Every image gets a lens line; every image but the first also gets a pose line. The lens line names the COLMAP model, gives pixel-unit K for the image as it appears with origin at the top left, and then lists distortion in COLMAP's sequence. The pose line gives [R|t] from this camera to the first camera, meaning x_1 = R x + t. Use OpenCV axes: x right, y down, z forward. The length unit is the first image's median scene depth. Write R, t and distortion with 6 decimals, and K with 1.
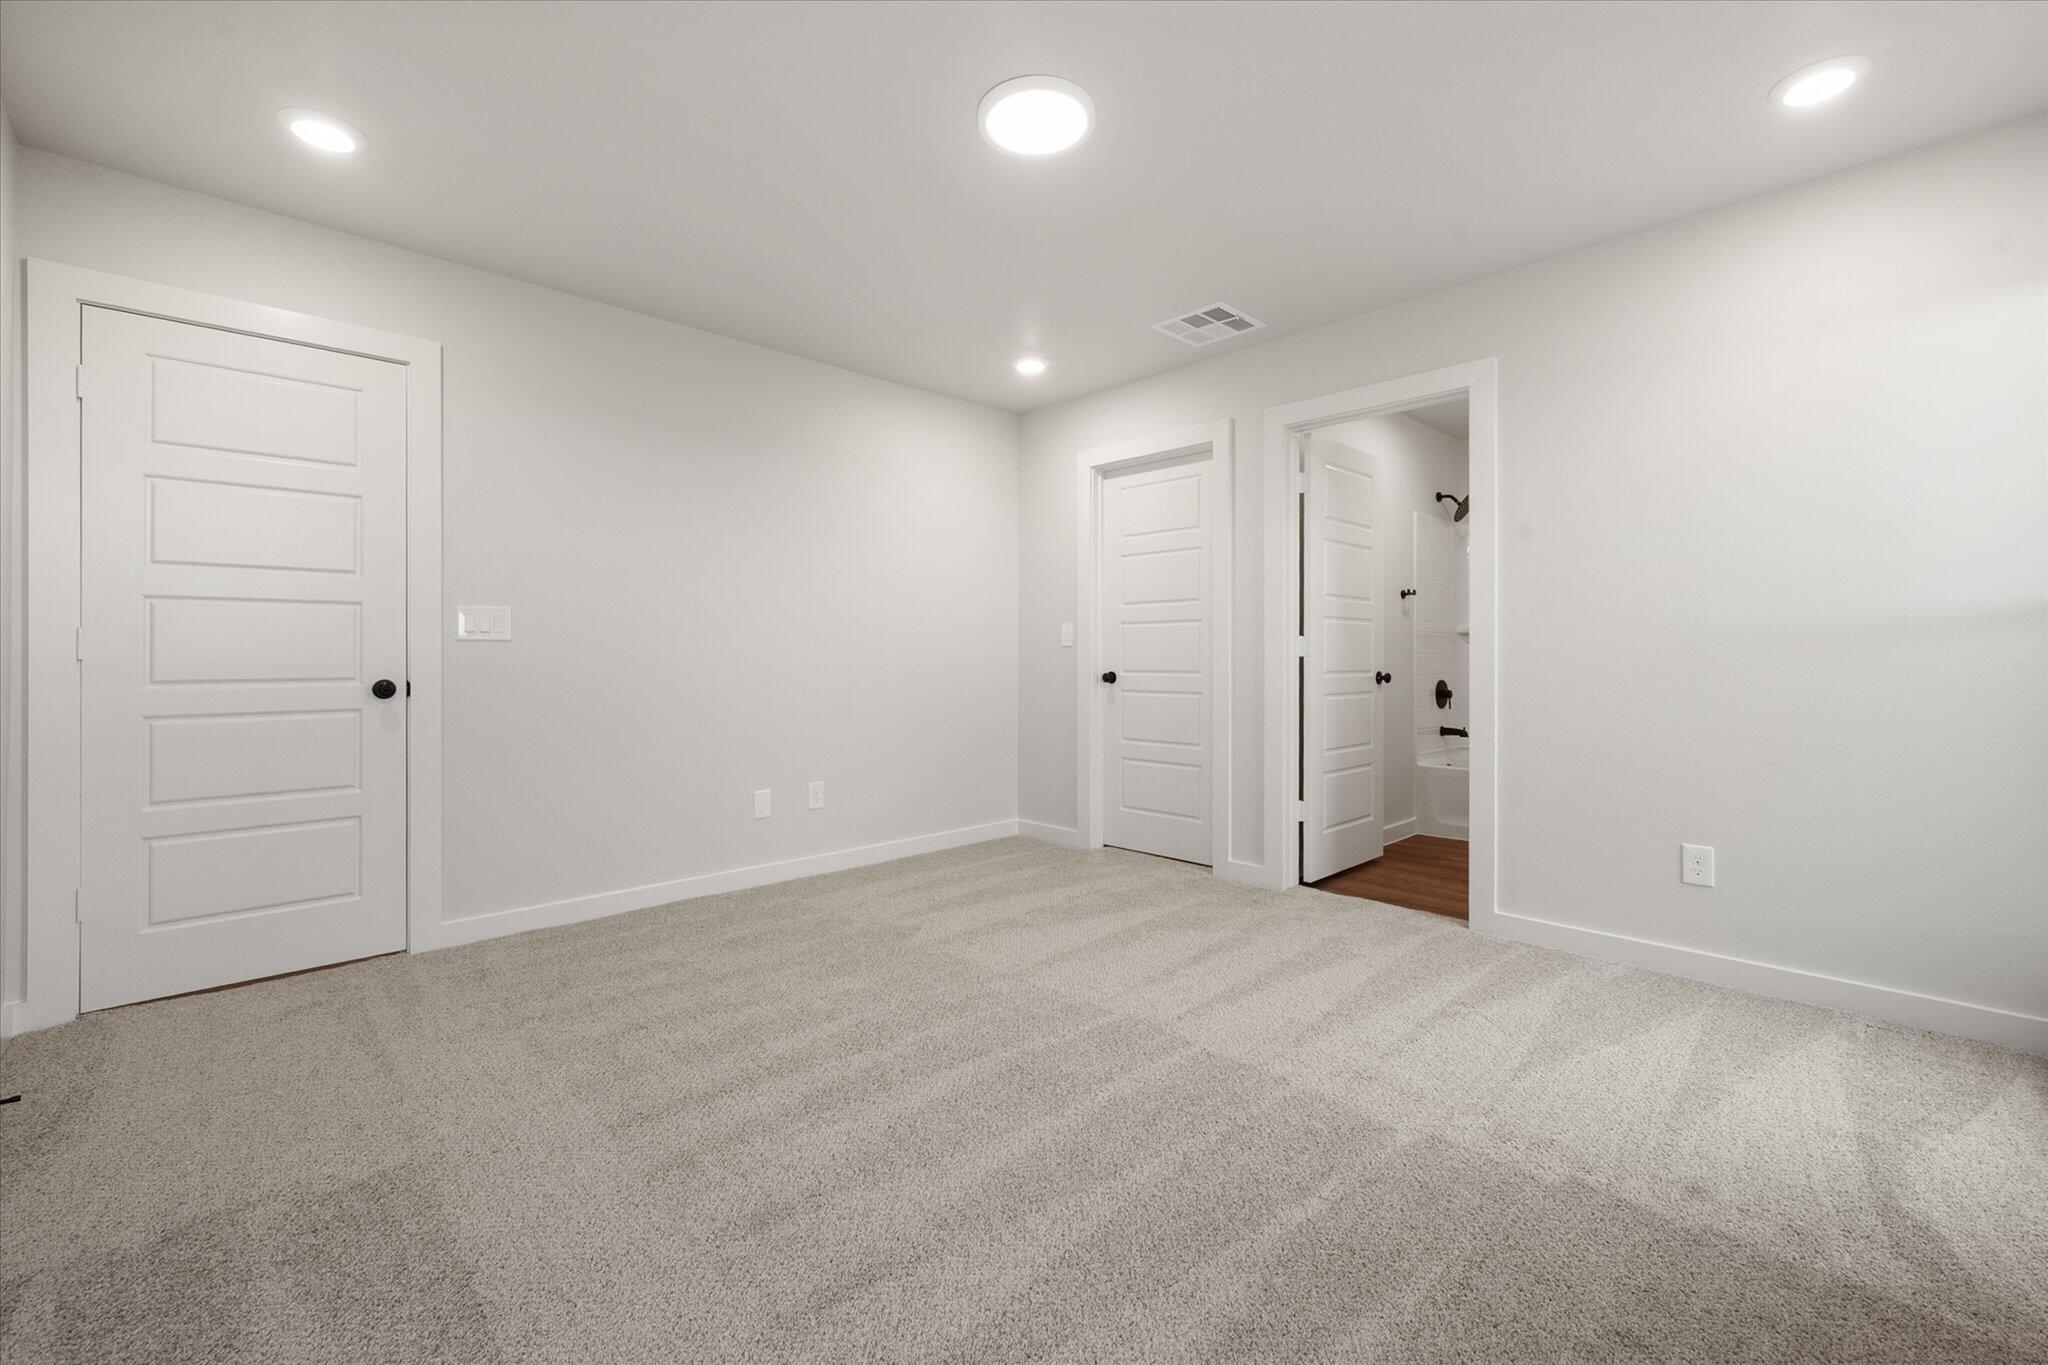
lens RADIAL K [[836.1, 0, 1023.4], [0, 836.1, 675.9], [0, 0, 1]] dist [-0.001565, -0.000137]
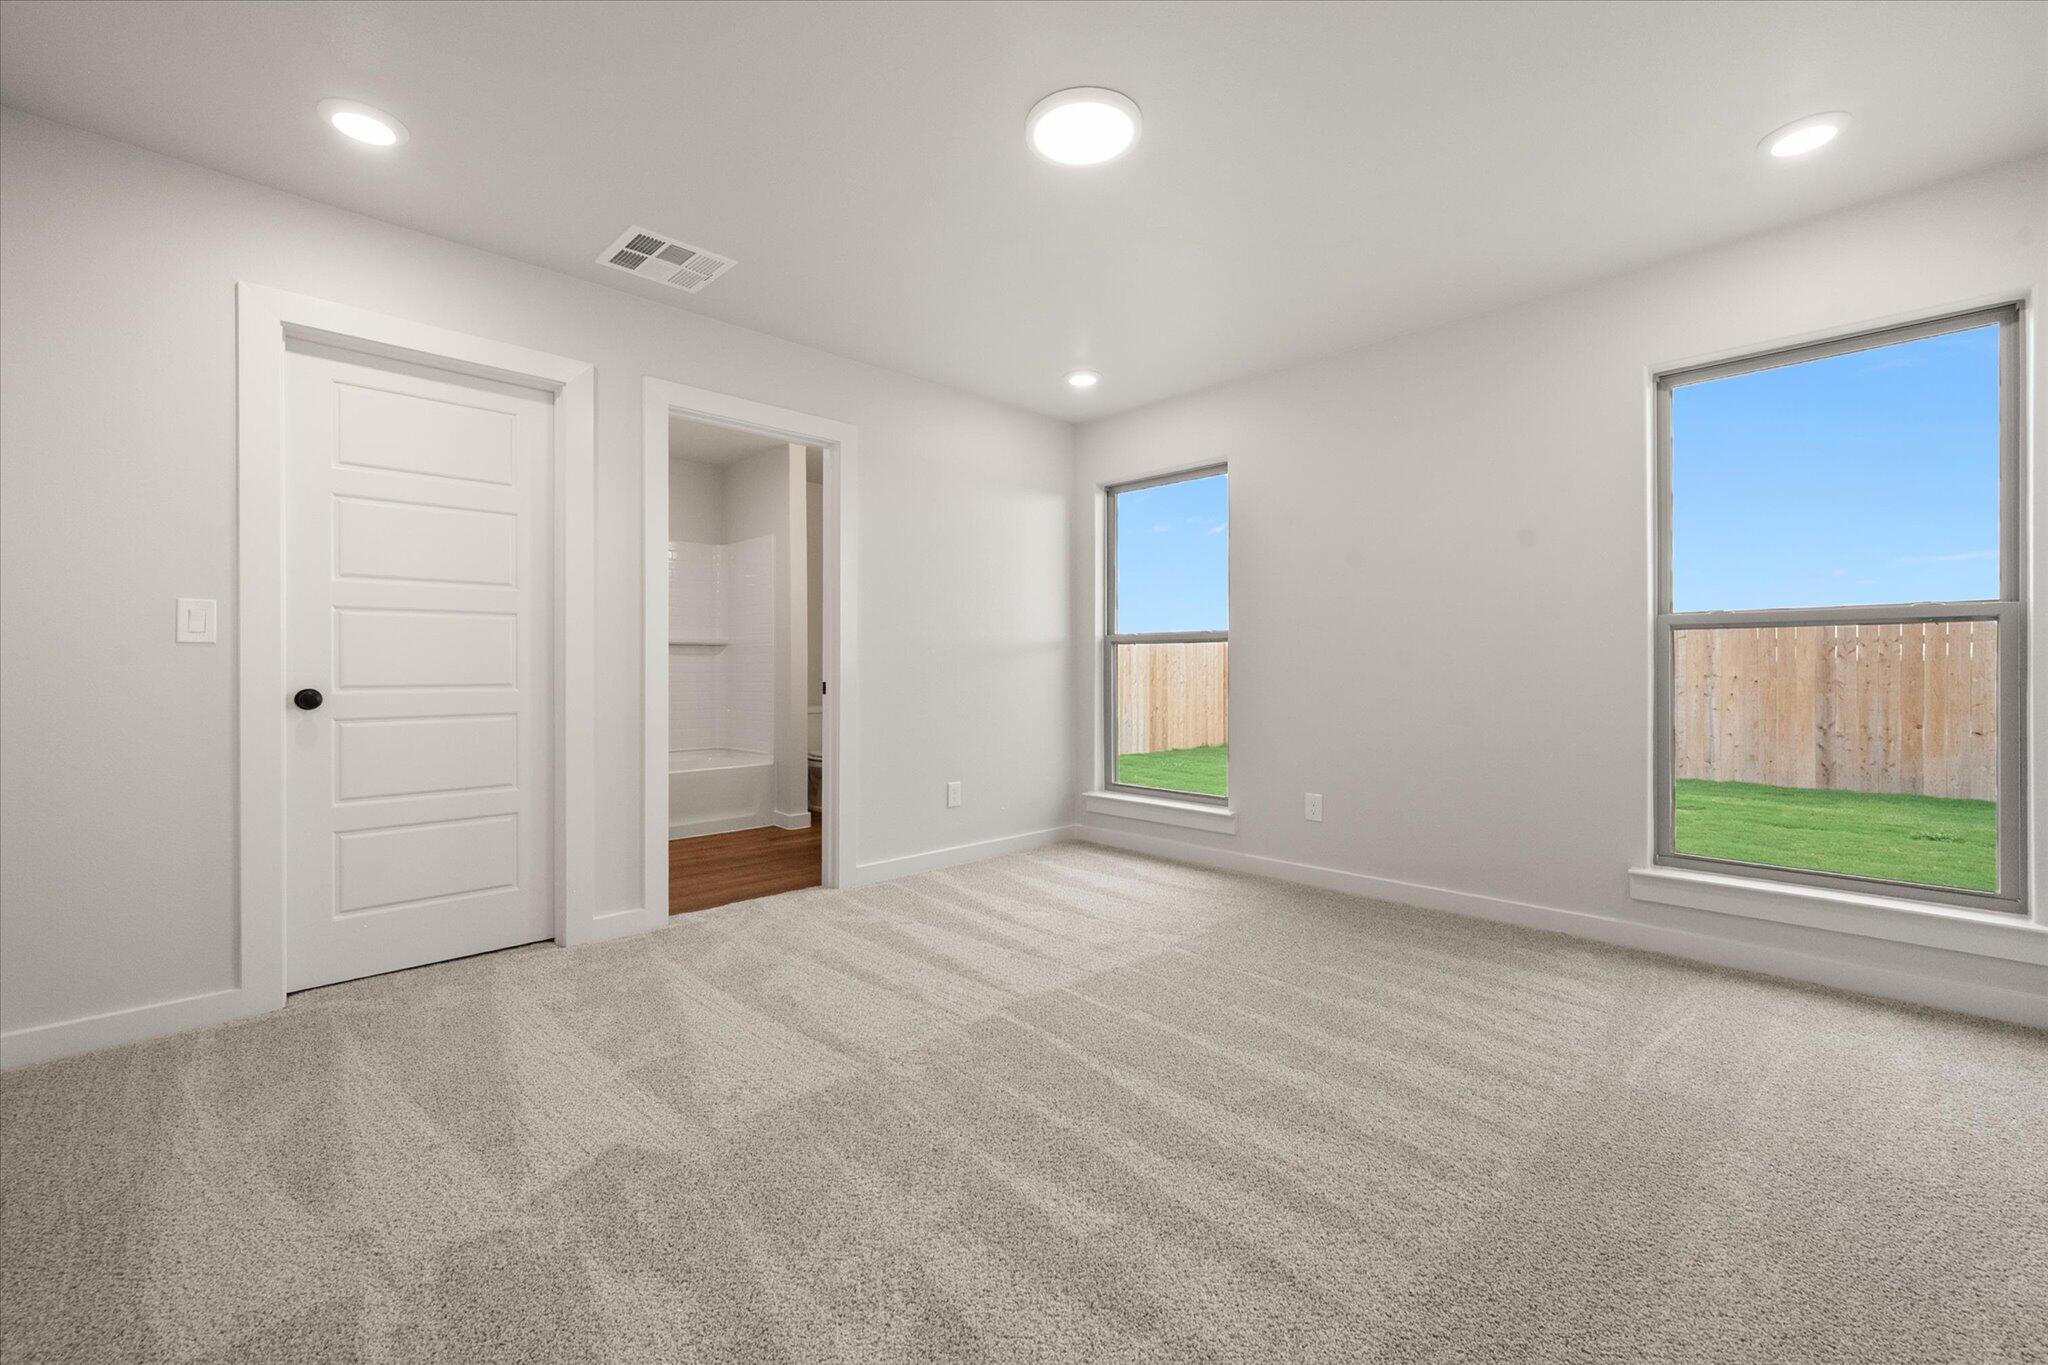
lens RADIAL K [[836.1, 0, 1023.4], [0, 836.1, 675.9], [0, 0, 1]] dist [-0.001565, -0.000137]
pose [[0.005976, -0.011649, 0.999914, -0.716756], [0.021034, 0.999712, 0.011521, -0.015173], [-0.999761, 0.020964, 0.006219, 0.756913]]
